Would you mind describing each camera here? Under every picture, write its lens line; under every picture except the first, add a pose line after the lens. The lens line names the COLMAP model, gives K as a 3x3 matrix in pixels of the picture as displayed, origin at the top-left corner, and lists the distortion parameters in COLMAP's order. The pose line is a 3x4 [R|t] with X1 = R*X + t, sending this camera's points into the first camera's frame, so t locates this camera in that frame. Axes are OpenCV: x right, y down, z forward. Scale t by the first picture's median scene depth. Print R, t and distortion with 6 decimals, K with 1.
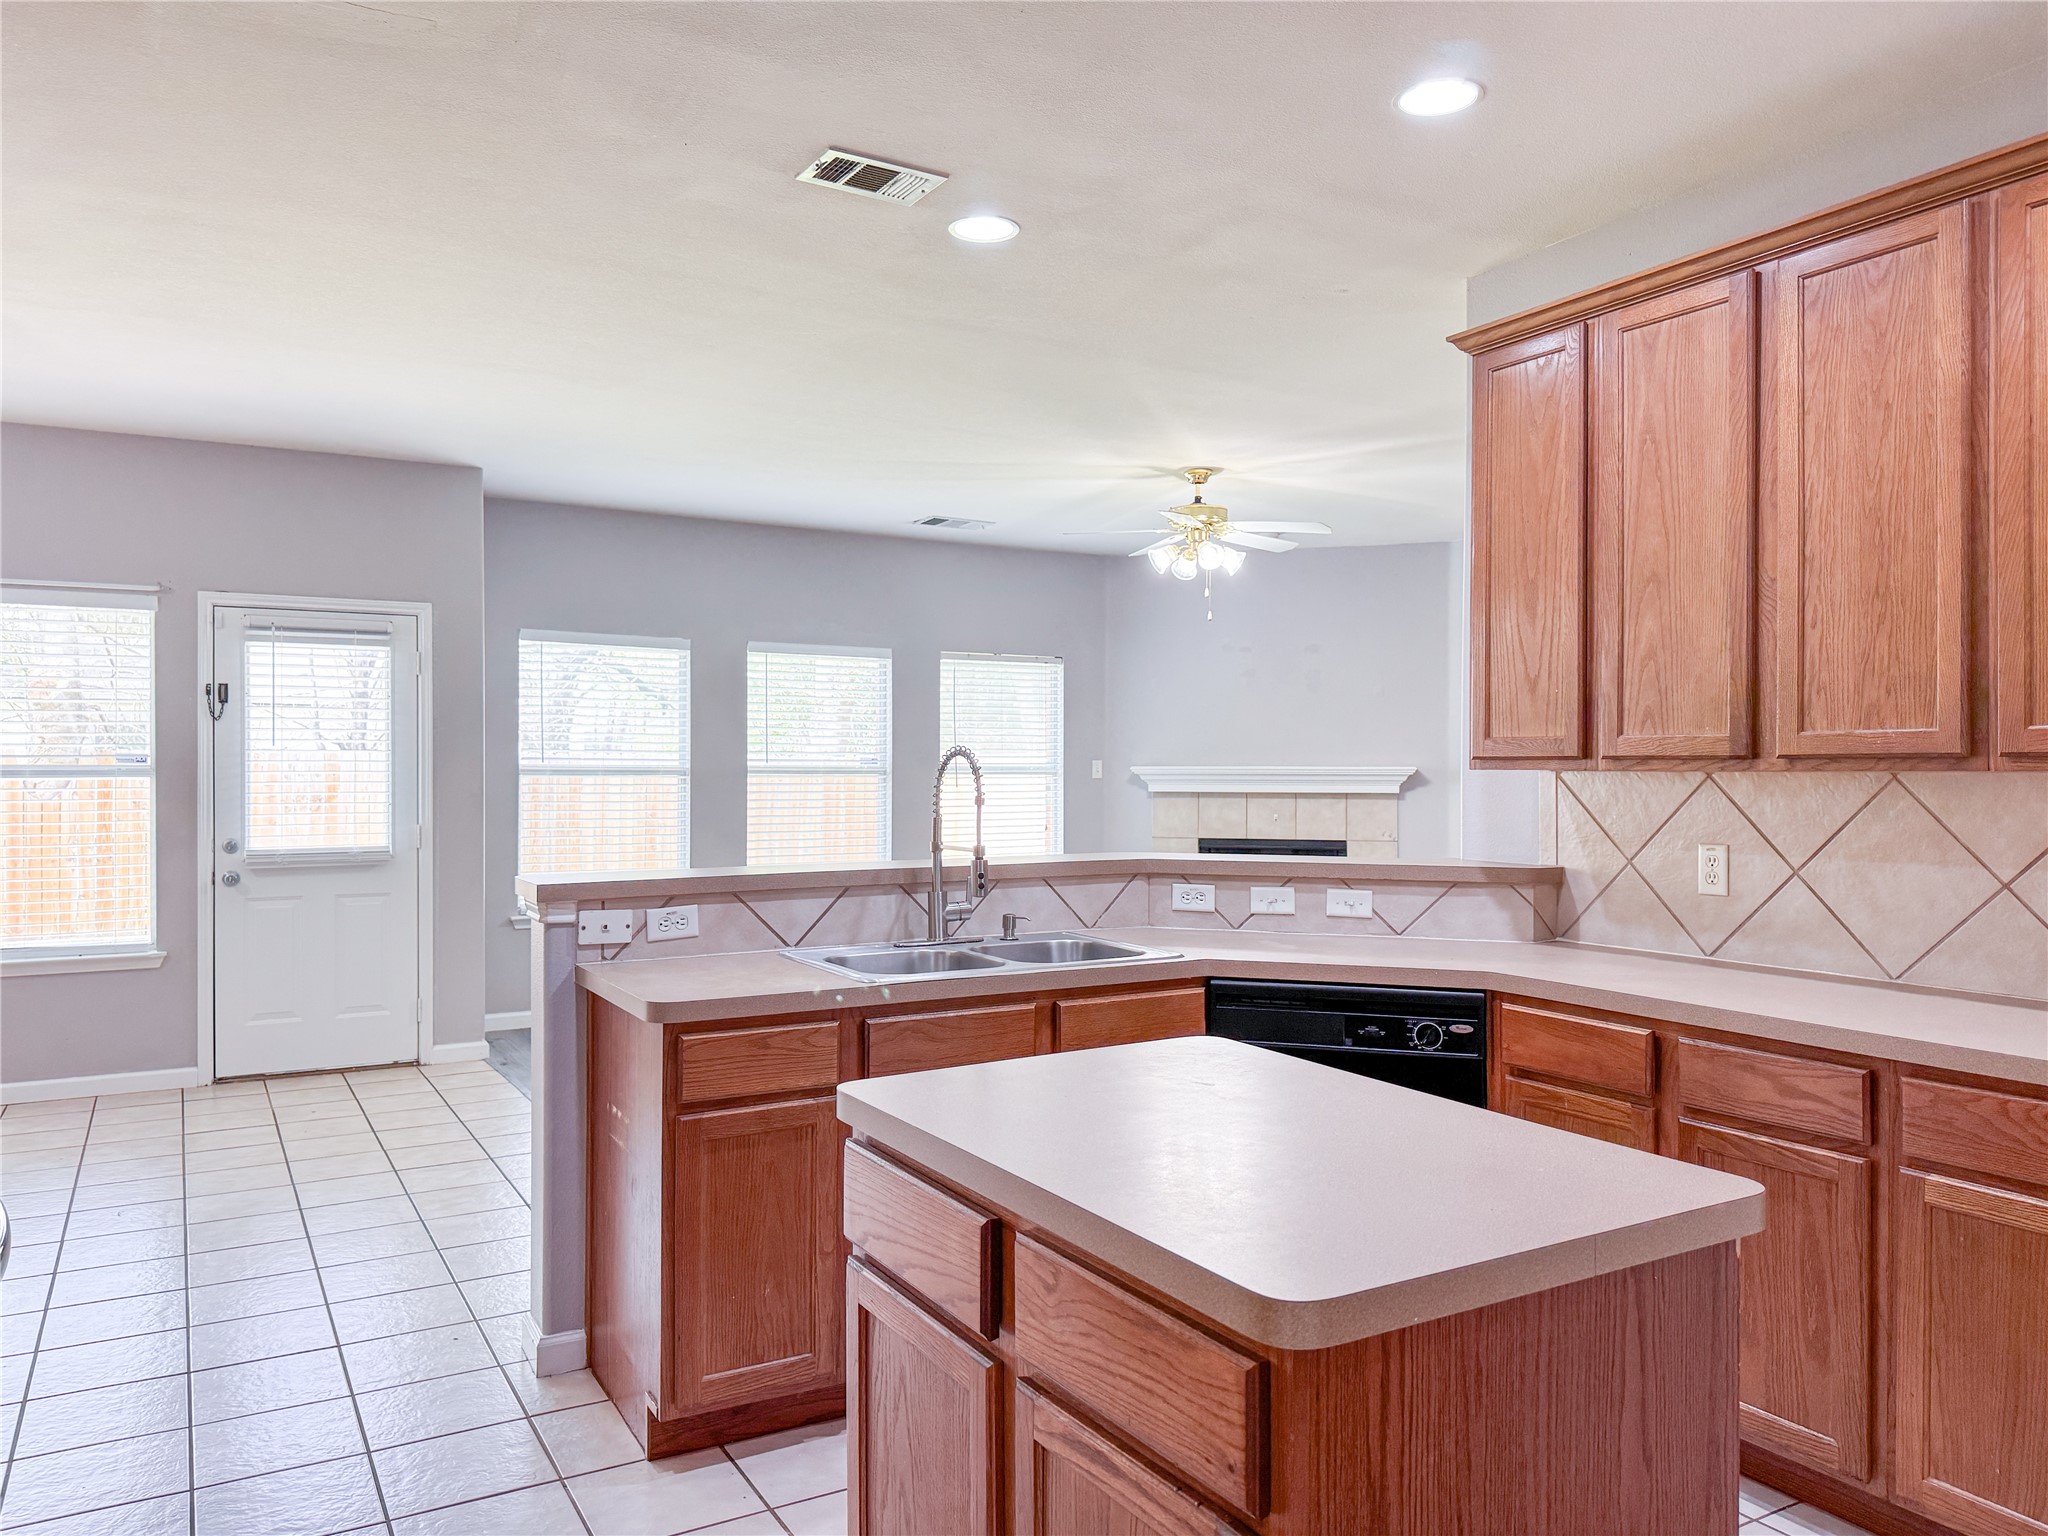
lens RADIAL K [[1467.9, 0, 1027.7], [0, 1467.9, 770.9], [0, 0, 1]] dist [0.037890, -0.046452]
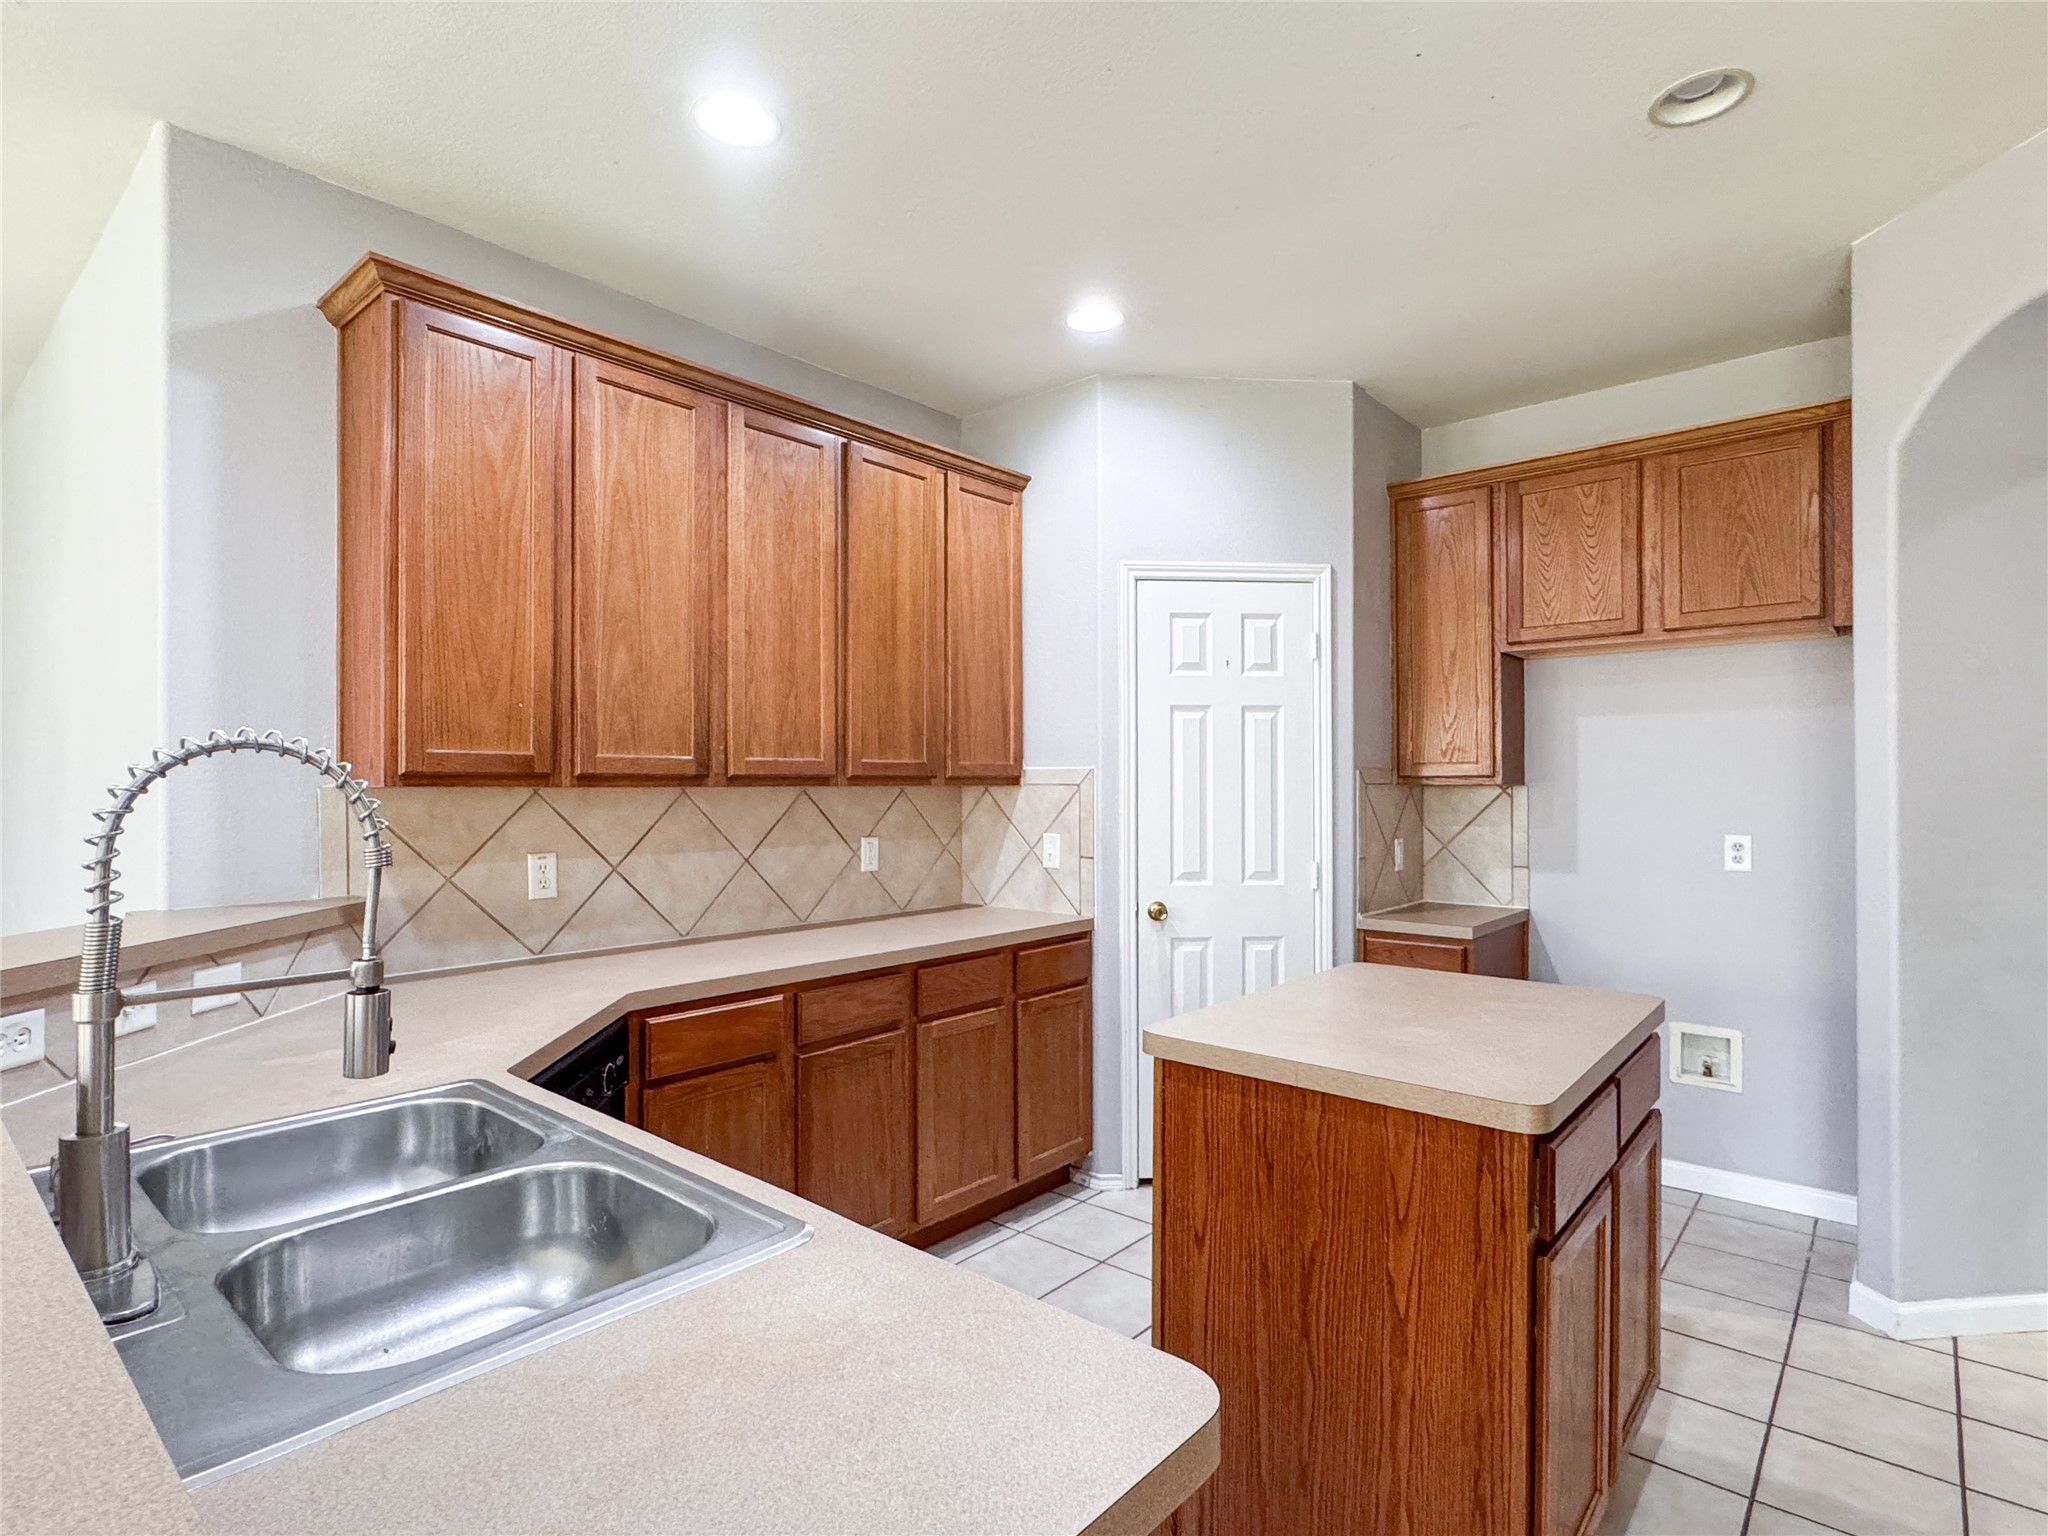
lens RADIAL K [[1076.6, 0, 1038.4], [0, 1076.6, 779.7], [0, 0, 1]] dist [0.000997, -0.001816]
pose [[-0.342811, -0.001984, 0.939402, -0.461675], [0.000012, 0.999998, 0.002117, -0.008147], [-0.939404, 0.000737, -0.342811, 1.004219]]
